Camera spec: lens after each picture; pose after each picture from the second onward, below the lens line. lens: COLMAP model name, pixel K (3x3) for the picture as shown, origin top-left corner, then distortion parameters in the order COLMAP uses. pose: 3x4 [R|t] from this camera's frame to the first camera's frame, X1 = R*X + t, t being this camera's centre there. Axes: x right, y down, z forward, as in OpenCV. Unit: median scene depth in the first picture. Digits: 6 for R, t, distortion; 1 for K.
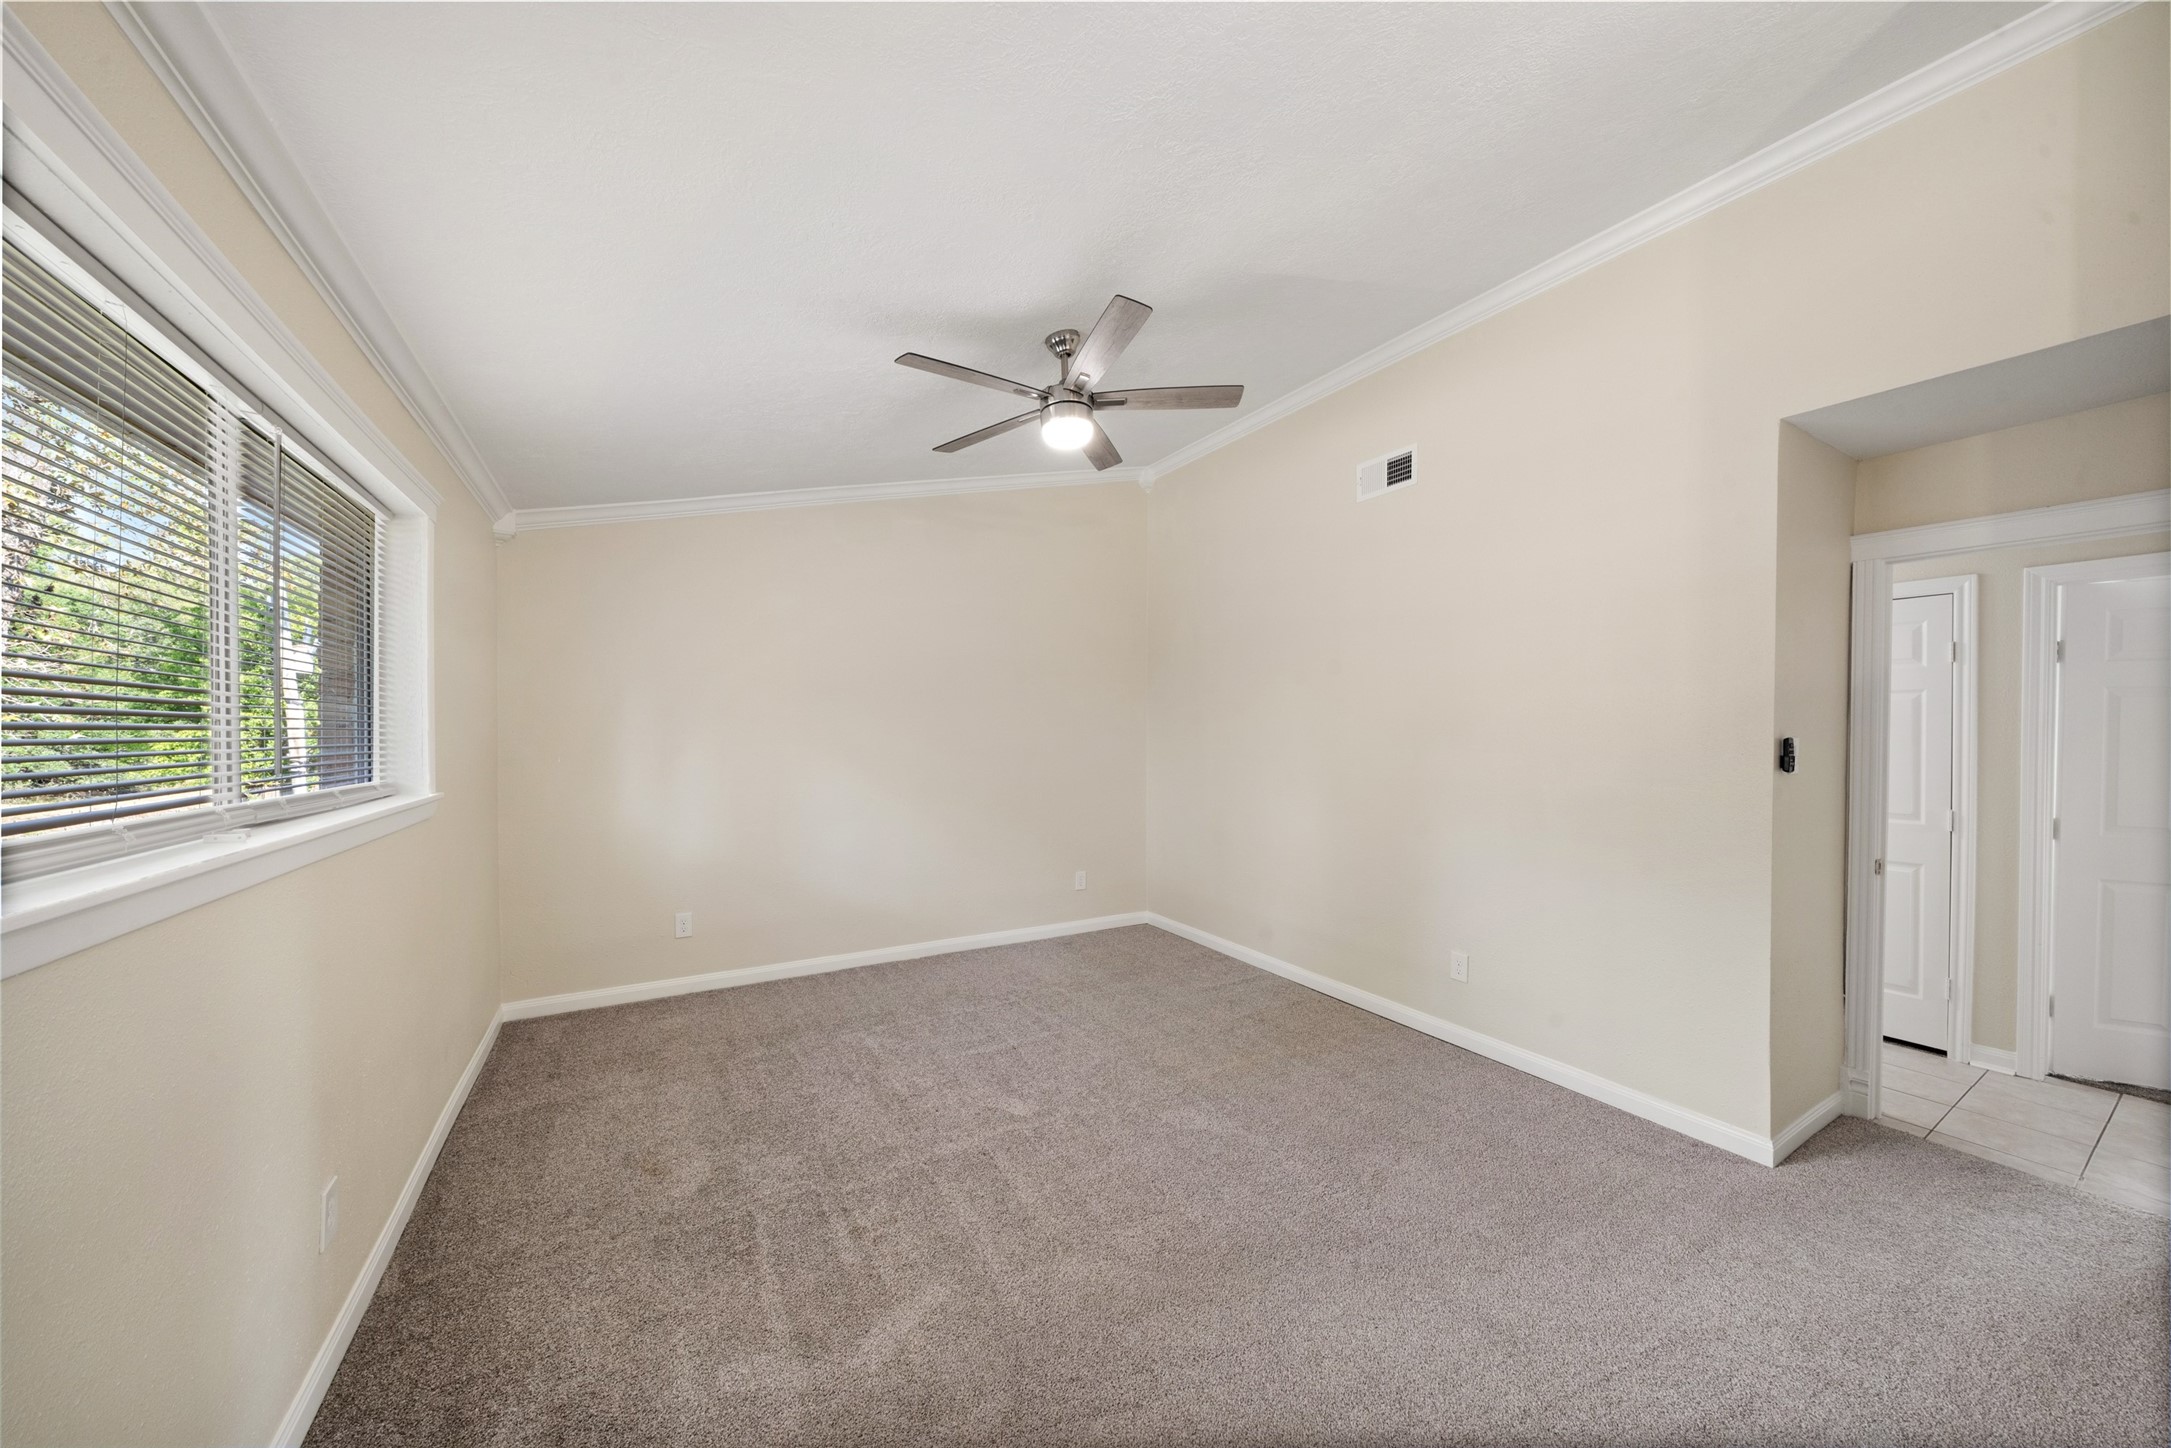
lens RADIAL K [[745.7, 0, 1080.5], [0, 745.7, 731.4], [0, 0, 1]] dist [-0.011973, 0.001809]
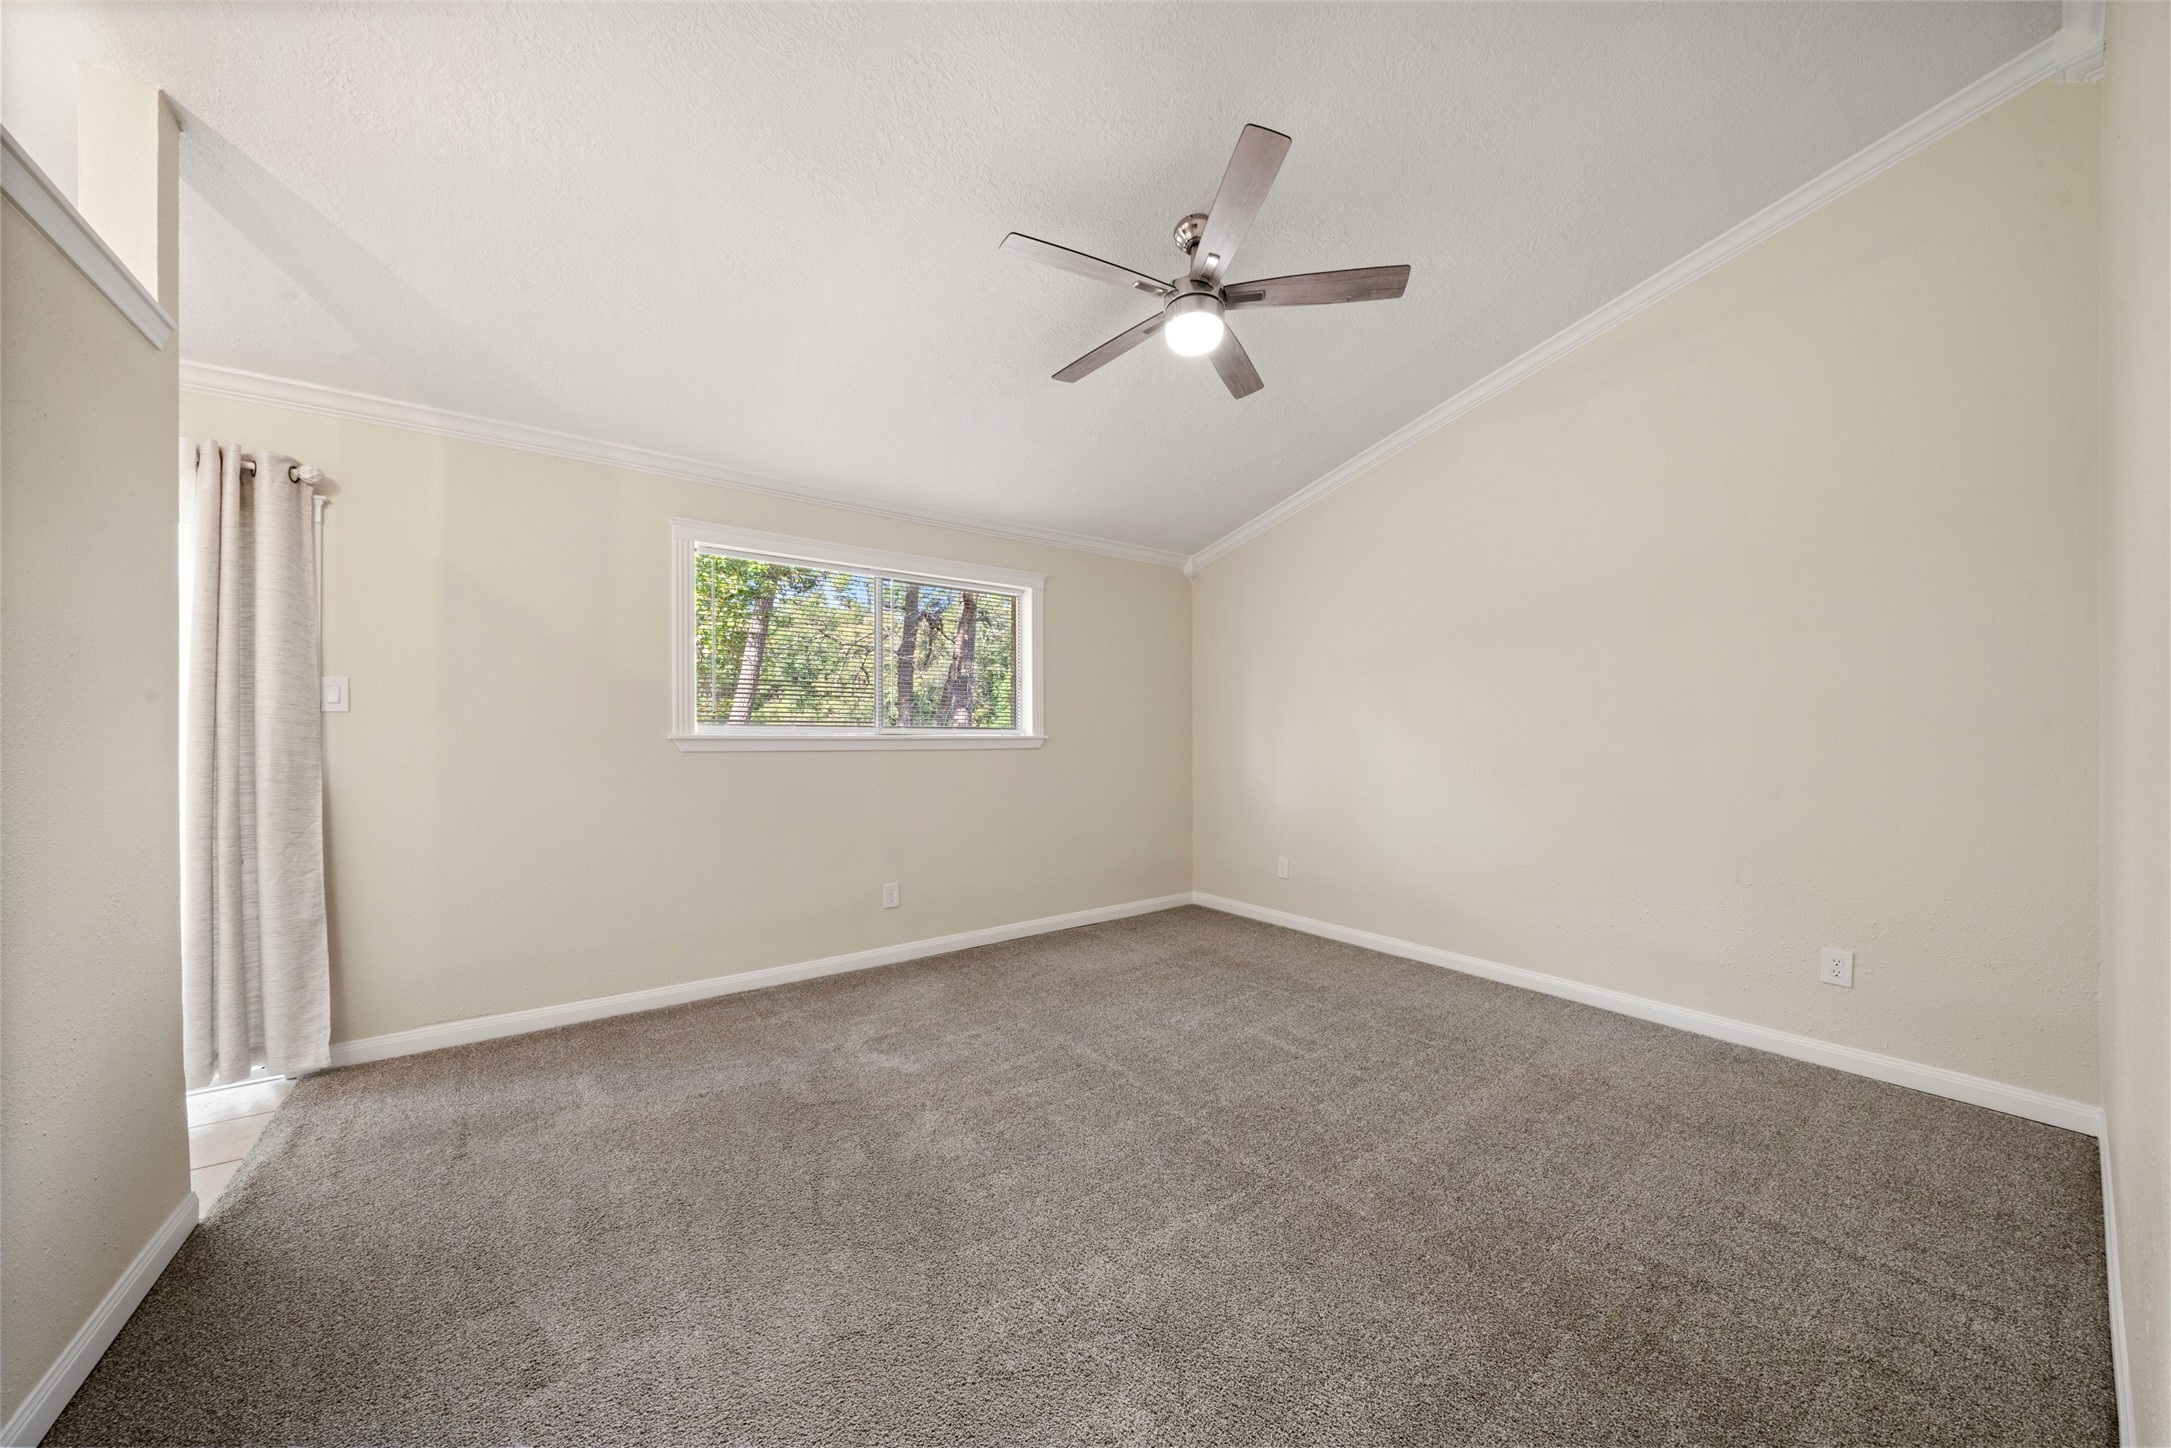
lens RADIAL K [[745.7, 0, 1078.8], [0, 745.7, 737.1], [0, 0, 1]] dist [-0.011973, 0.001809]
pose [[0.080438, -0.004038, -0.996751, 0.615861], [0.001901, 0.999991, -0.003898, 0.058152], [0.996758, -0.001582, 0.080445, 0.584332]]
